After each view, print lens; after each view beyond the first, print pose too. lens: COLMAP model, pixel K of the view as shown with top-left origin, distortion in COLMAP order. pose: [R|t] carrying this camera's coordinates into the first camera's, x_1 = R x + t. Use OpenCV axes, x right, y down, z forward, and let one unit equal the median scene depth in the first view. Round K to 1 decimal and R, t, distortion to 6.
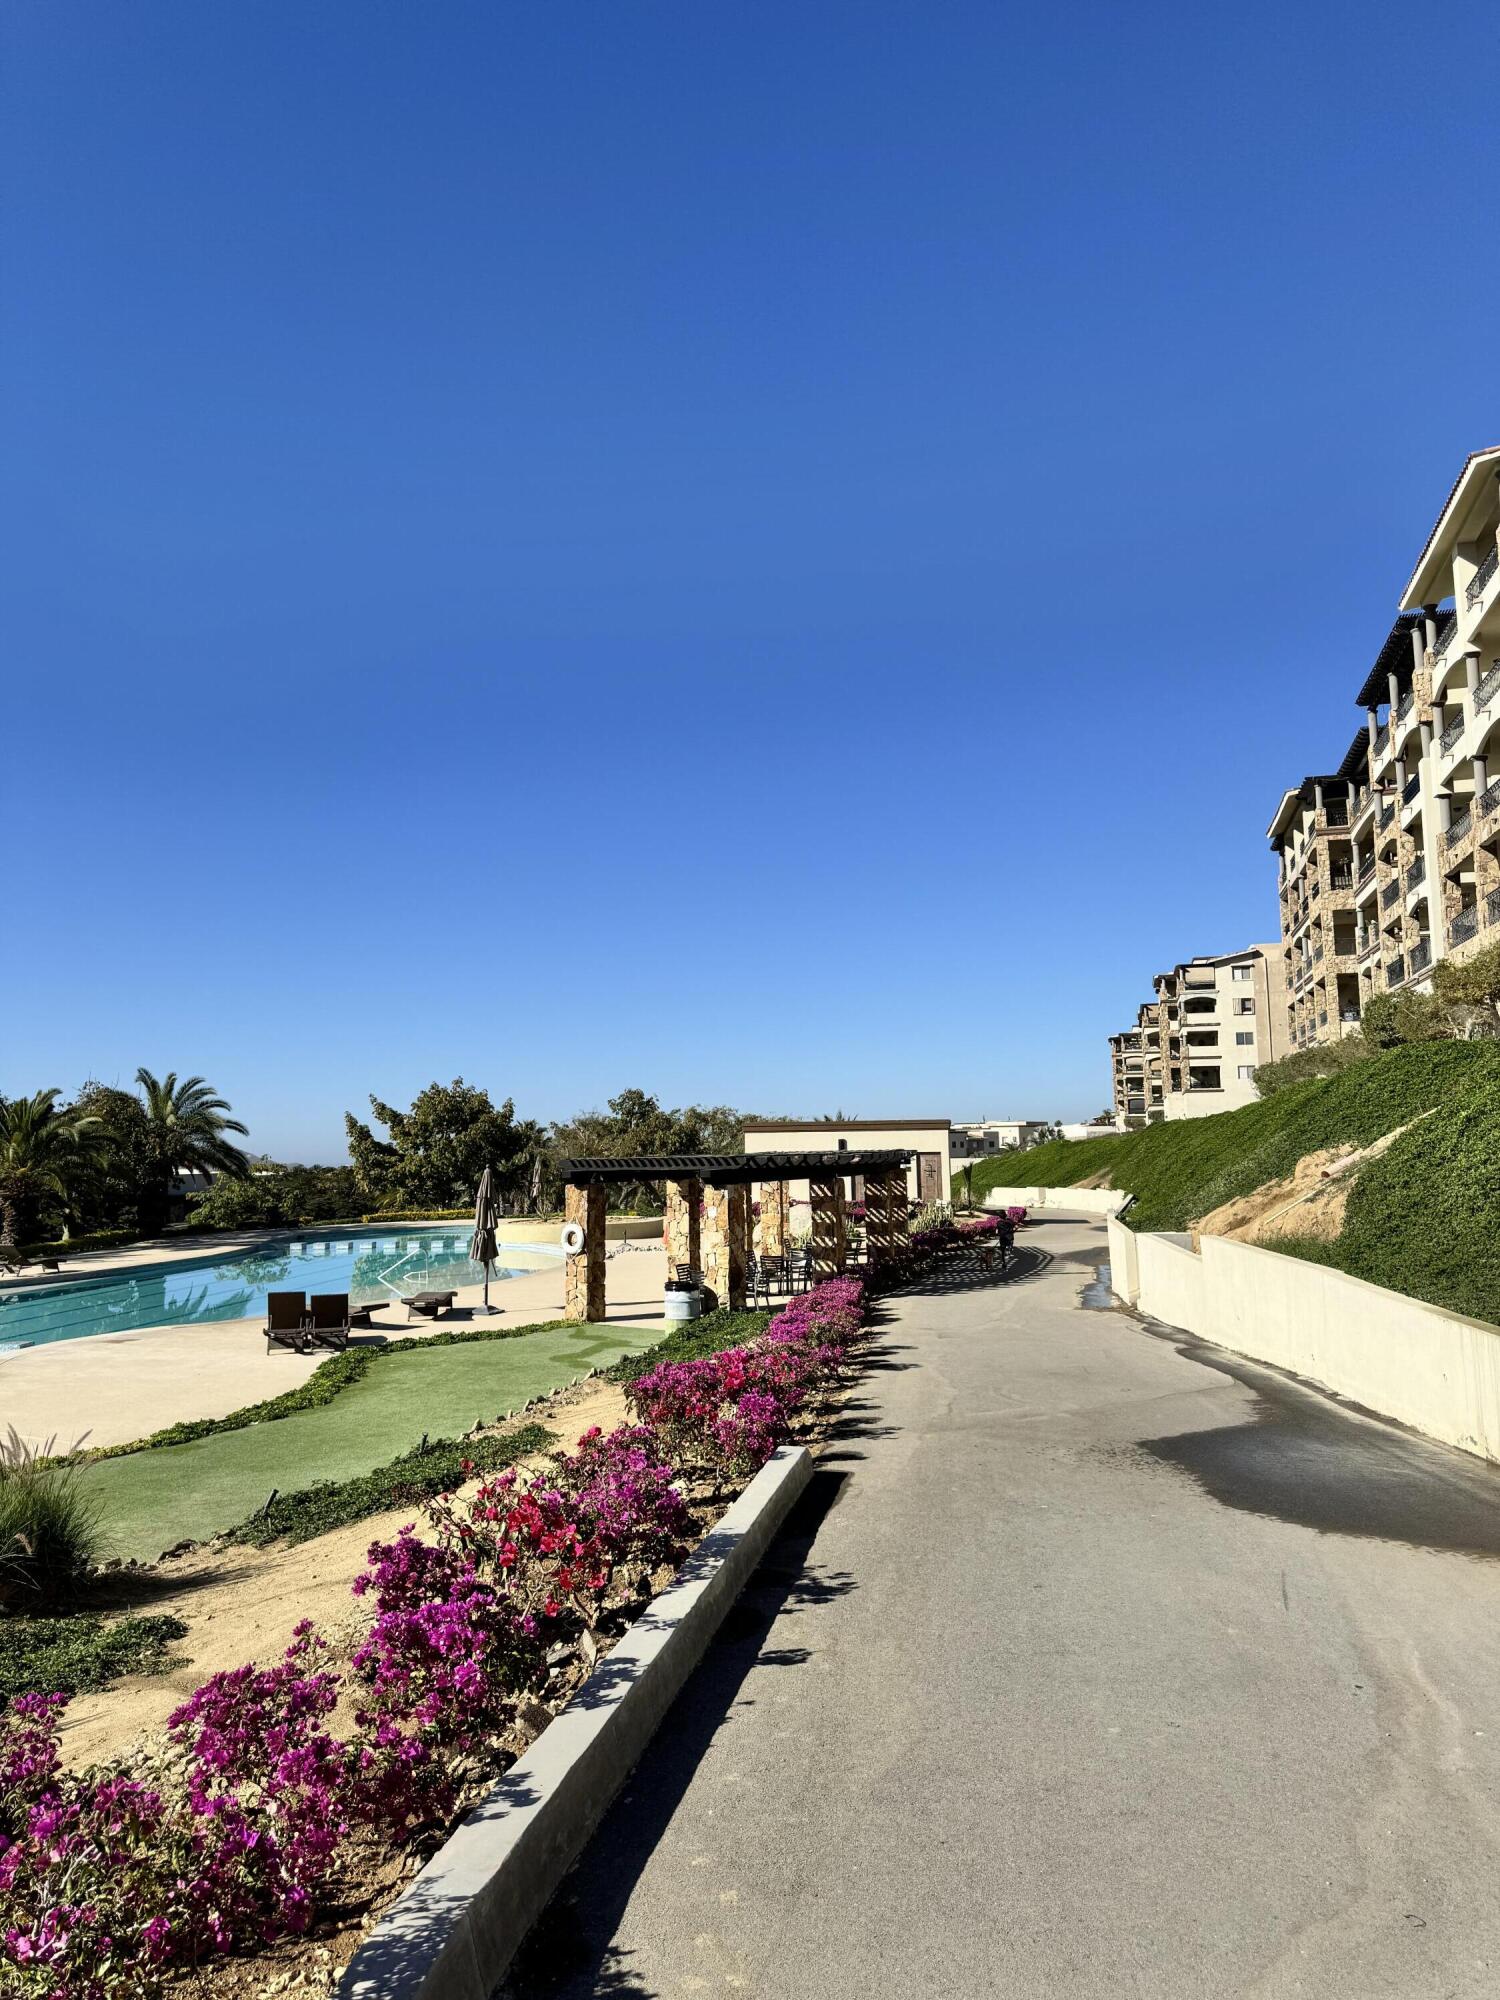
lens RADIAL K [[1401.6, 0, 733.6], [0, 1401.6, 1009.0], [0, 0, 1]] dist [0.054138, -0.057260]
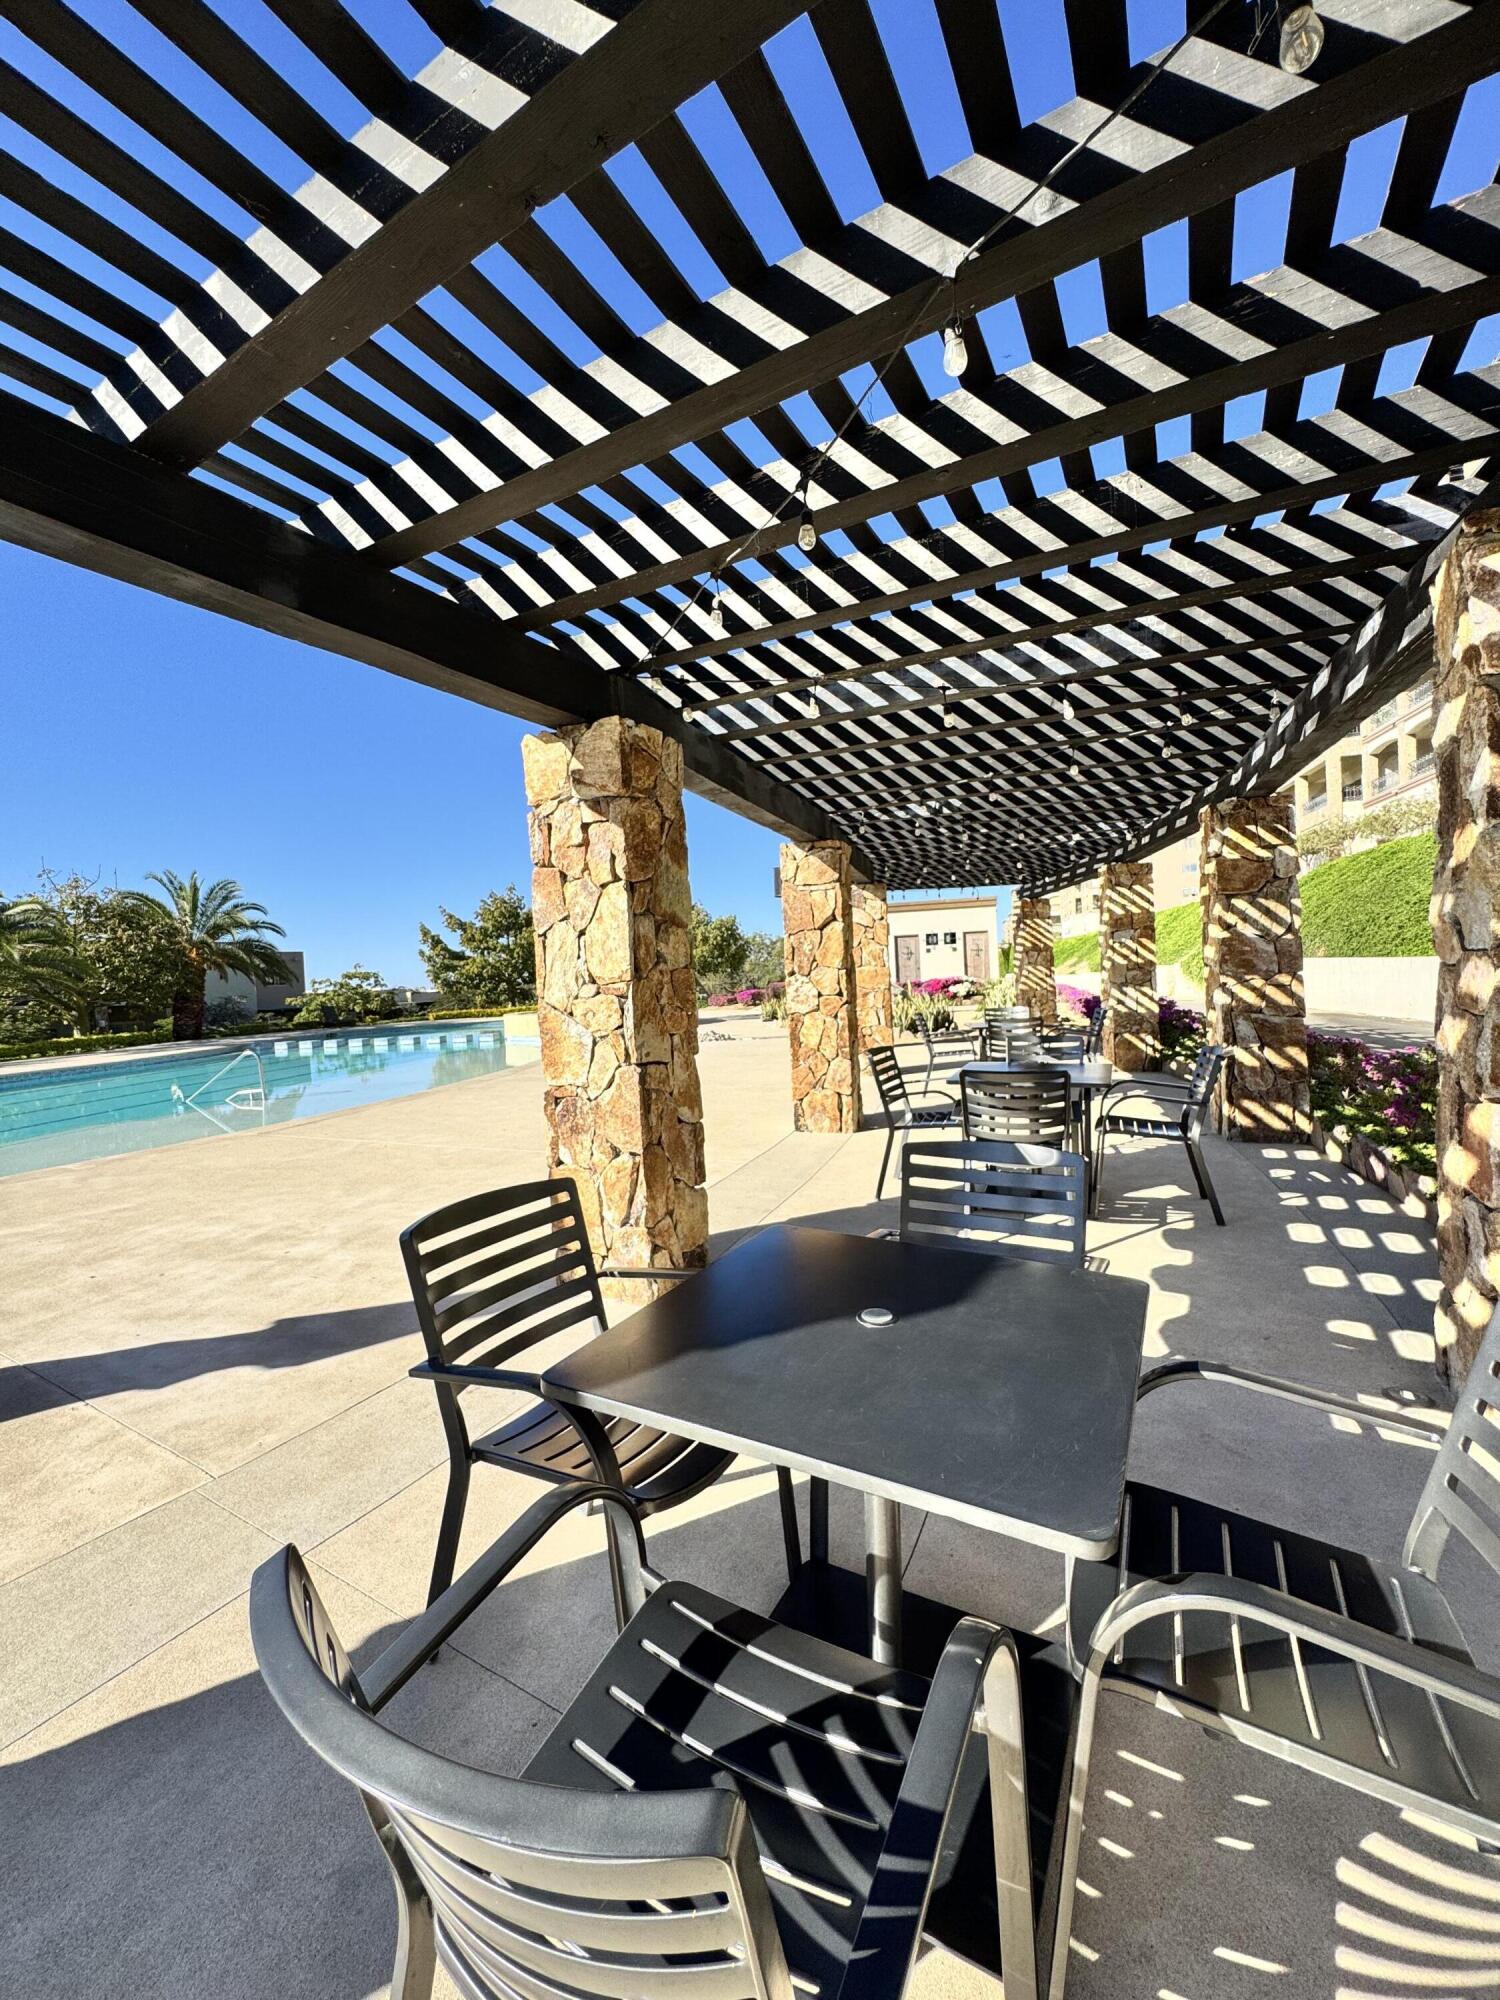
lens RADIAL K [[800.4, 0, 753.6], [0, 800.4, 1004.4], [0, 0, 1]] dist [-0.004092, 0.000905]
pose [[0.999245, -0.029728, -0.025031, 0.003966], [0.032808, 0.990531, 0.133311, 0.063627], [0.020831, -0.134031, 0.990758, 0.379964]]
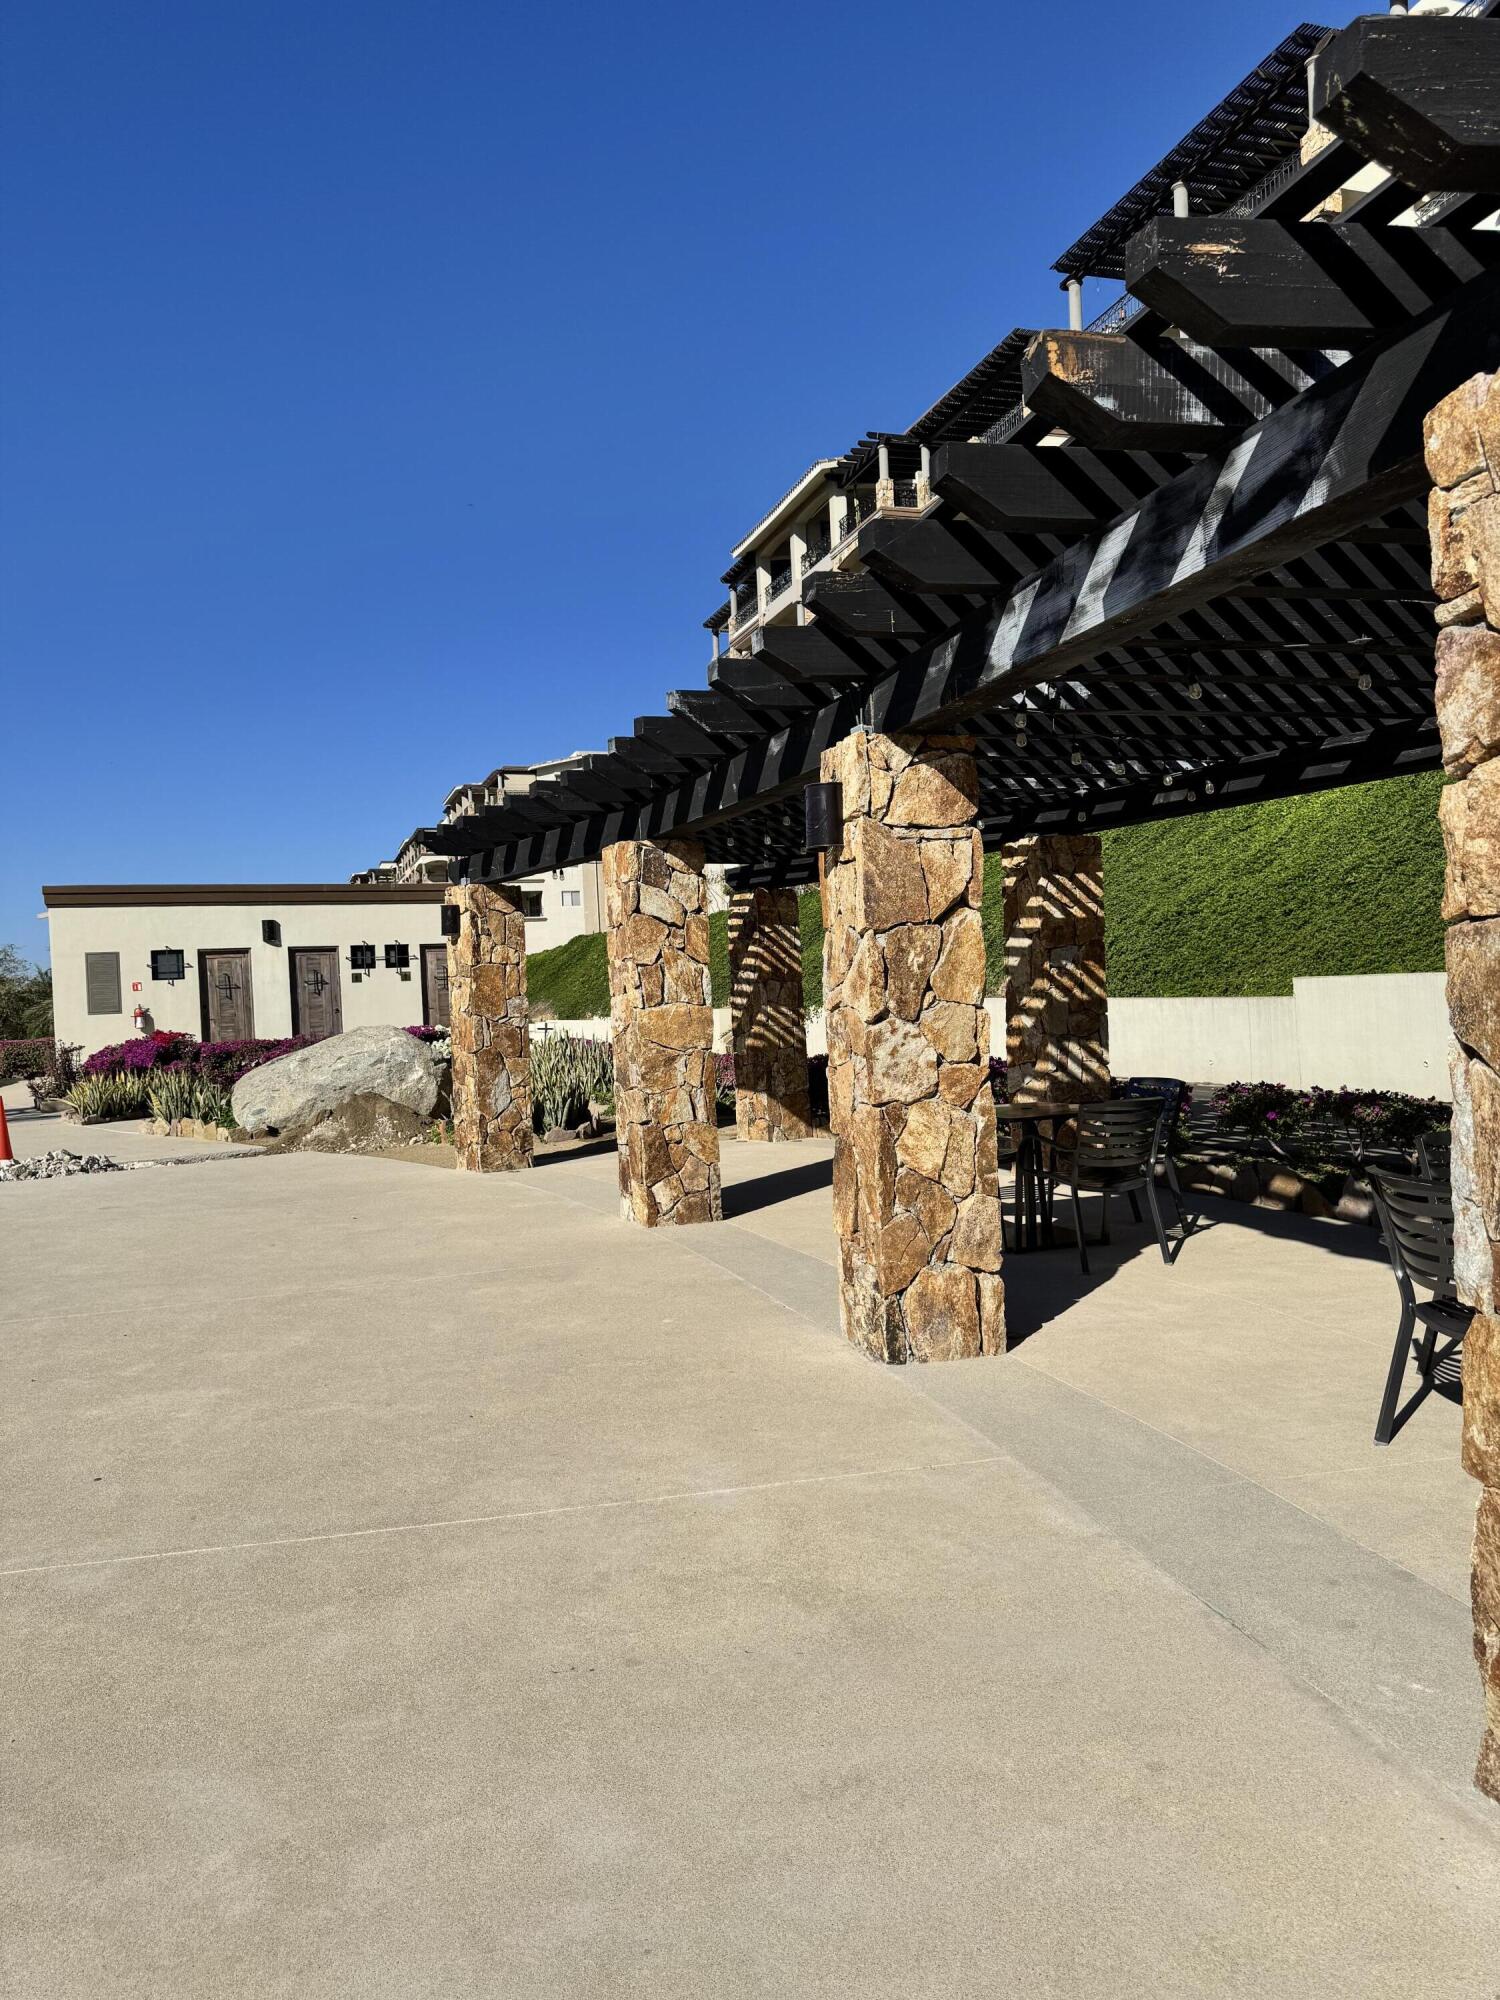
lens RADIAL K [[1401.6, 0, 742.1], [0, 1401.6, 1001.6], [0, 0, 1]] dist [0.054138, -0.057260]
pose [[0.837160, -0.022336, 0.546501, -0.045786], [-0.027175, 0.996233, 0.082345, 0.066203], [-0.546282, -0.083787, 0.833400, 0.418623]]
